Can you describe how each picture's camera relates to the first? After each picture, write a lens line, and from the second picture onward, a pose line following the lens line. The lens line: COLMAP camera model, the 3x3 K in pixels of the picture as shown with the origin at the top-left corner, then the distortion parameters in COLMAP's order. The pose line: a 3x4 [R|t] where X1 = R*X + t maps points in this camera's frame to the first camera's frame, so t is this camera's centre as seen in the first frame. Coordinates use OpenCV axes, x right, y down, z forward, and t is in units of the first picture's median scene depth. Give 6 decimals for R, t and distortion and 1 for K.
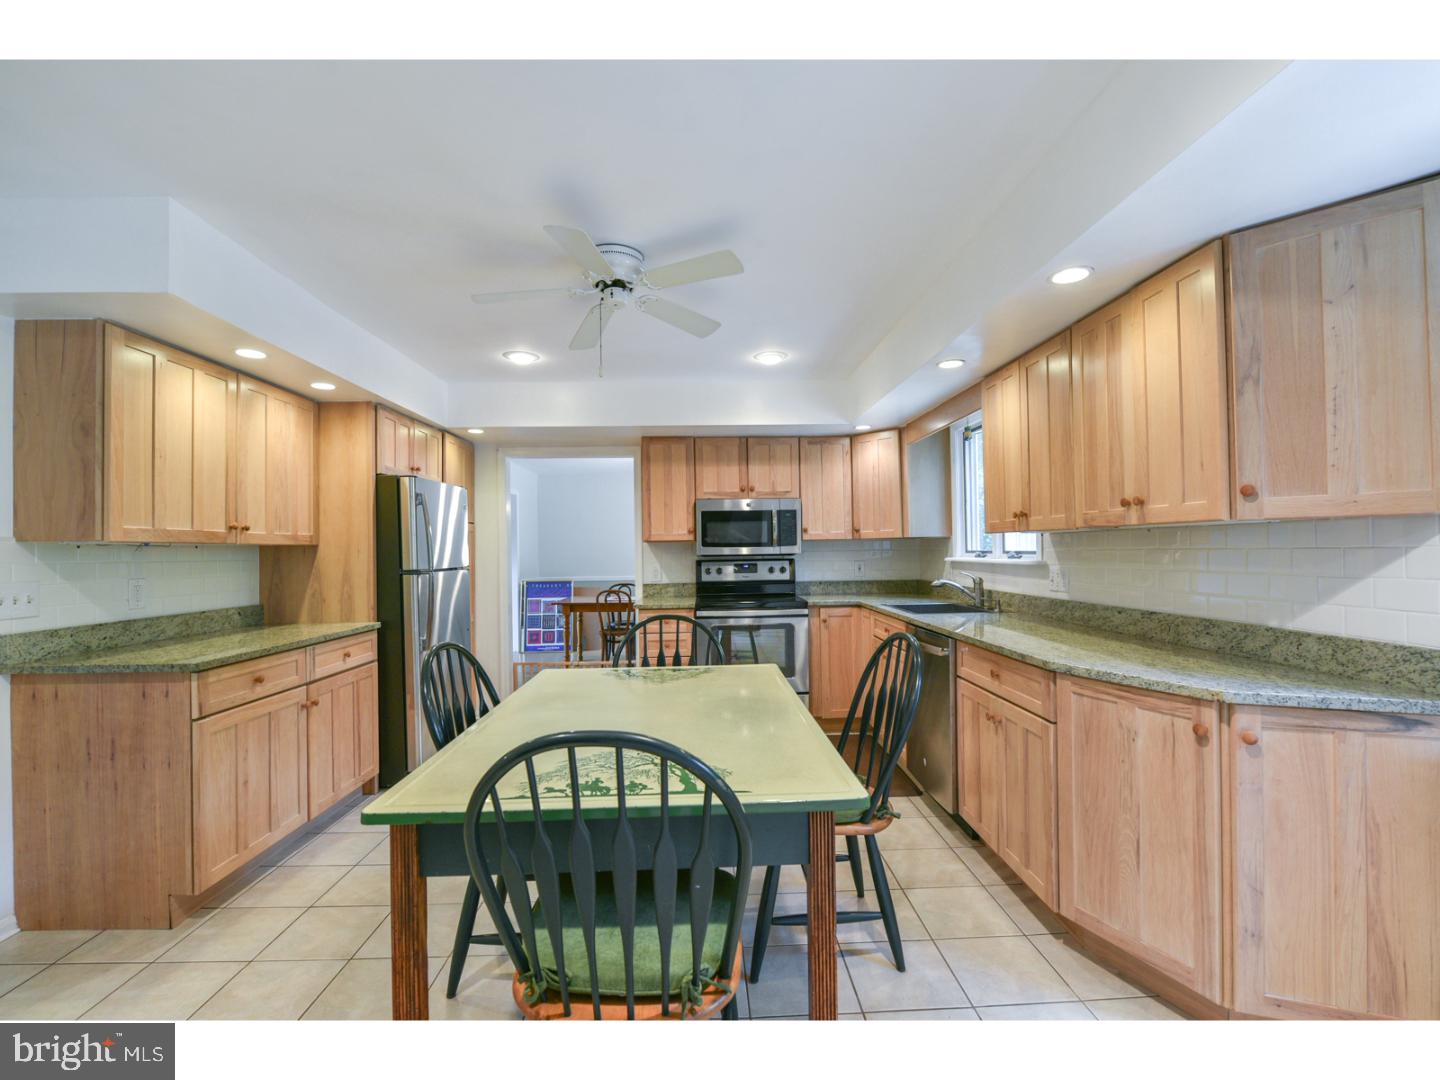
lens RADIAL K [[650.7, 0, 720.0], [0, 650.7, 540.0], [0, 0, 1]] dist [0.001404, 0.000237]
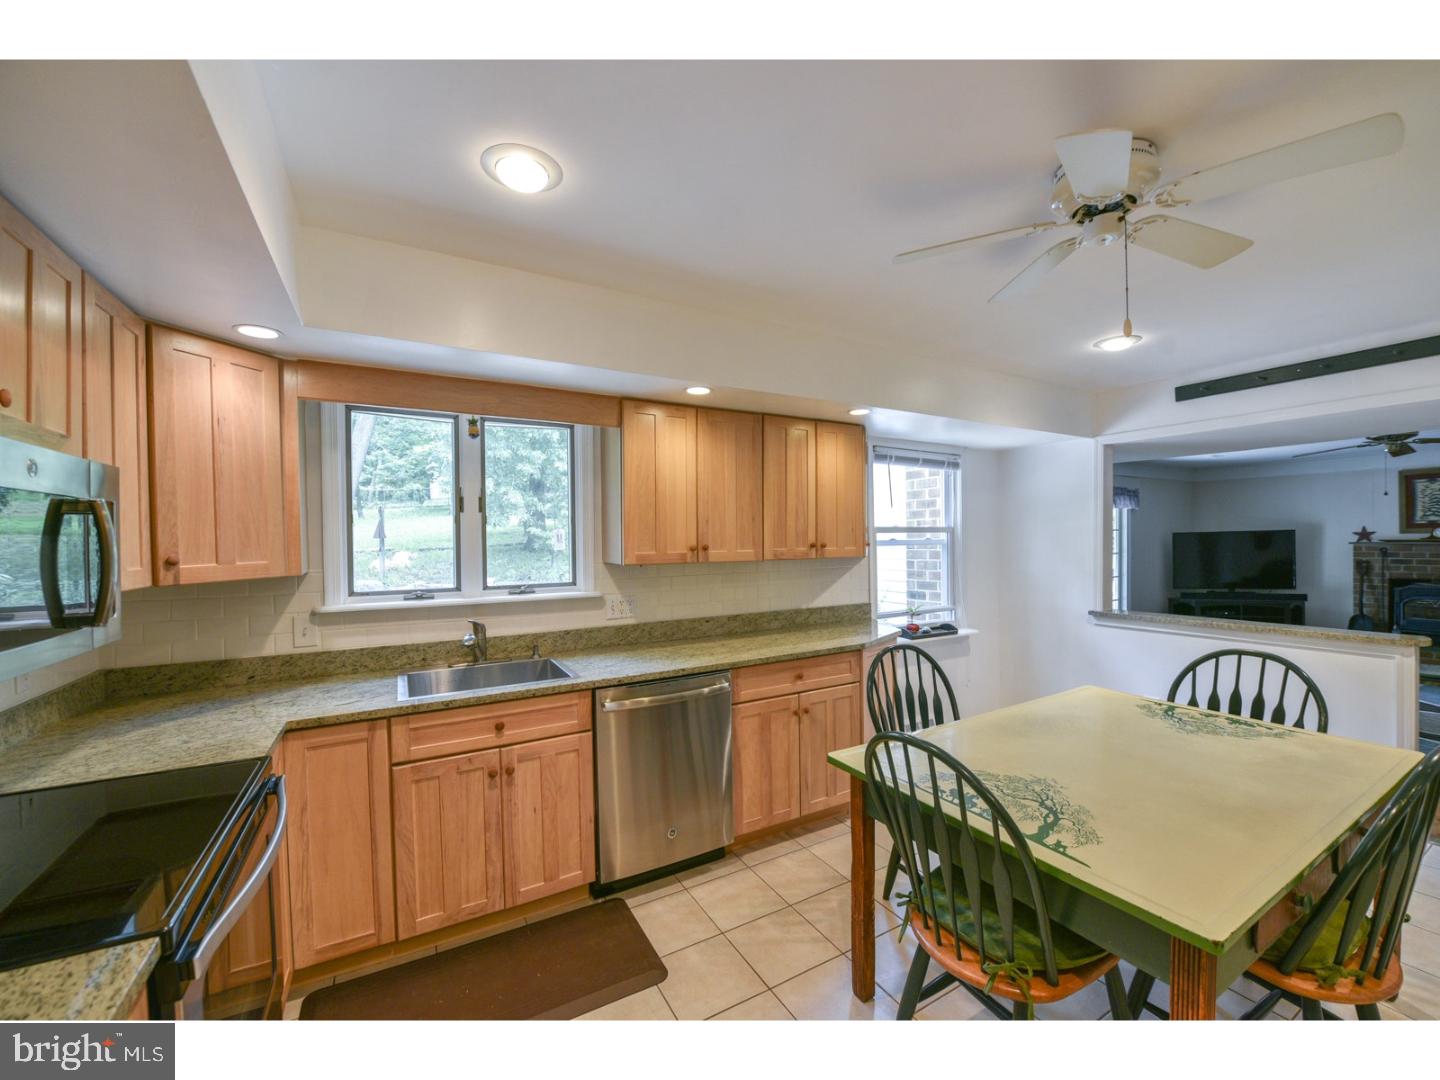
lens RADIAL K [[579.4, 0, 720.9], [0, 579.4, 546.4], [0, 0, 1]] dist [-0.012041, 0.000149]
pose [[-0.471822, 0.007977, 0.881658, -0.474364], [0.005757, 0.999966, -0.005966, -0.038541], [-0.881675, 0.002261, -0.471852, 1.578784]]
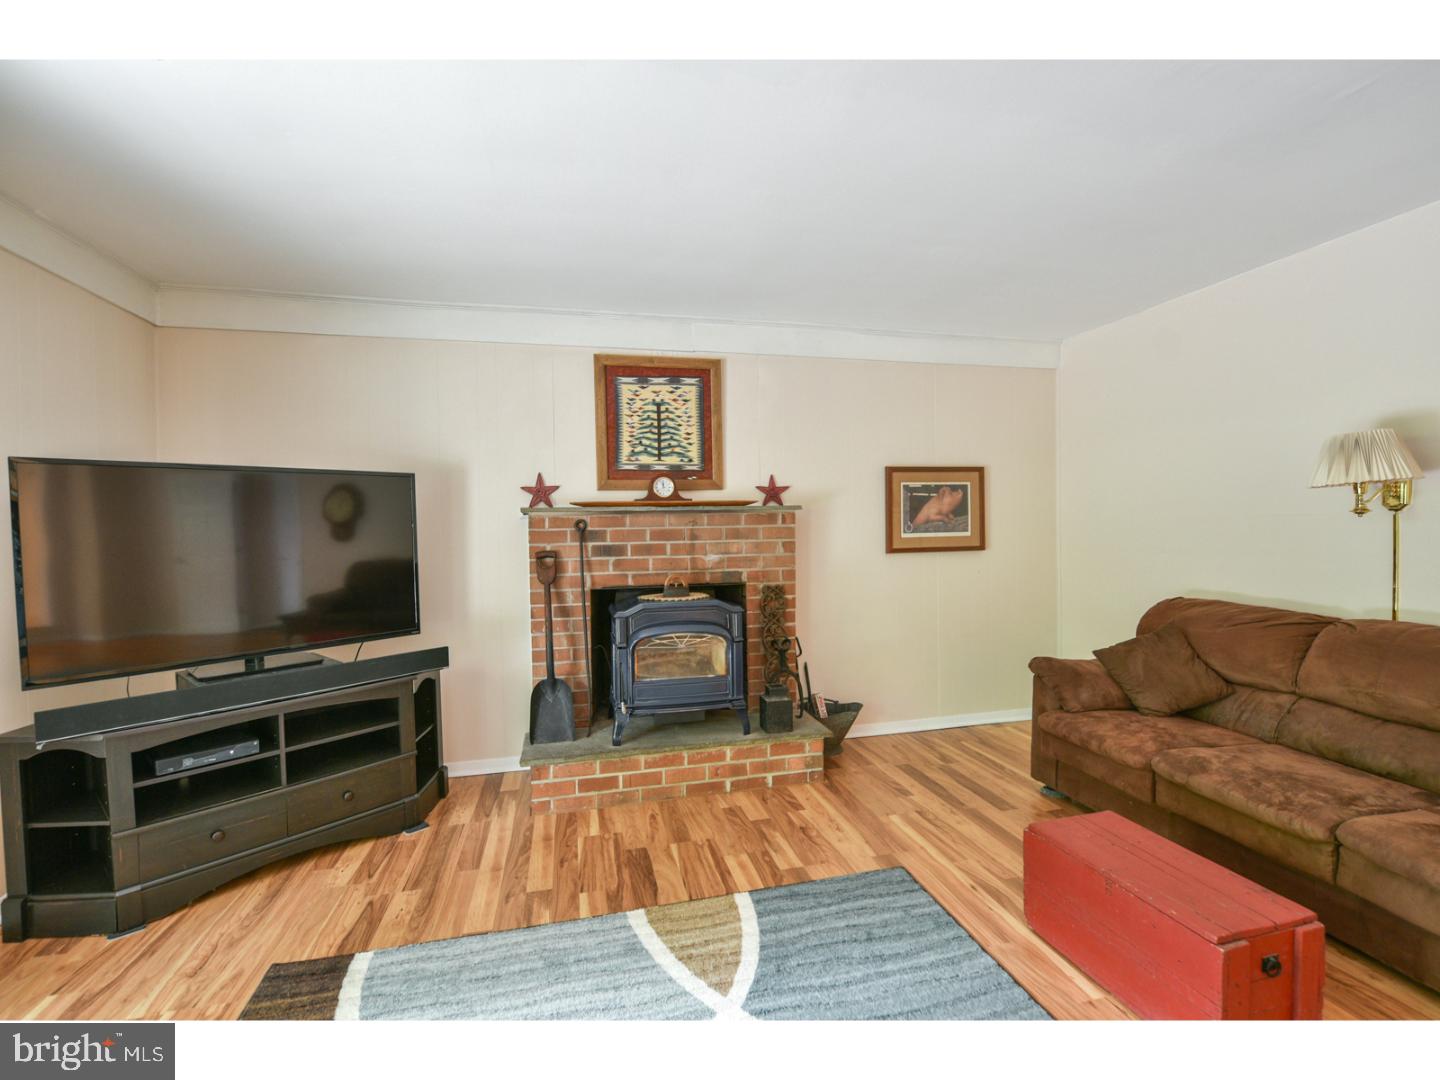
lens RADIAL K [[579.4, 0, 720.9], [0, 579.4, 546.4], [0, 0, 1]] dist [-0.012041, 0.000149]
pose [[-0.974257, 0.031865, -0.223177, 0.556420], [0.028095, 0.999404, 0.020046, 0.016245], [0.223682, 0.013260, -0.974572, -1.681440]]
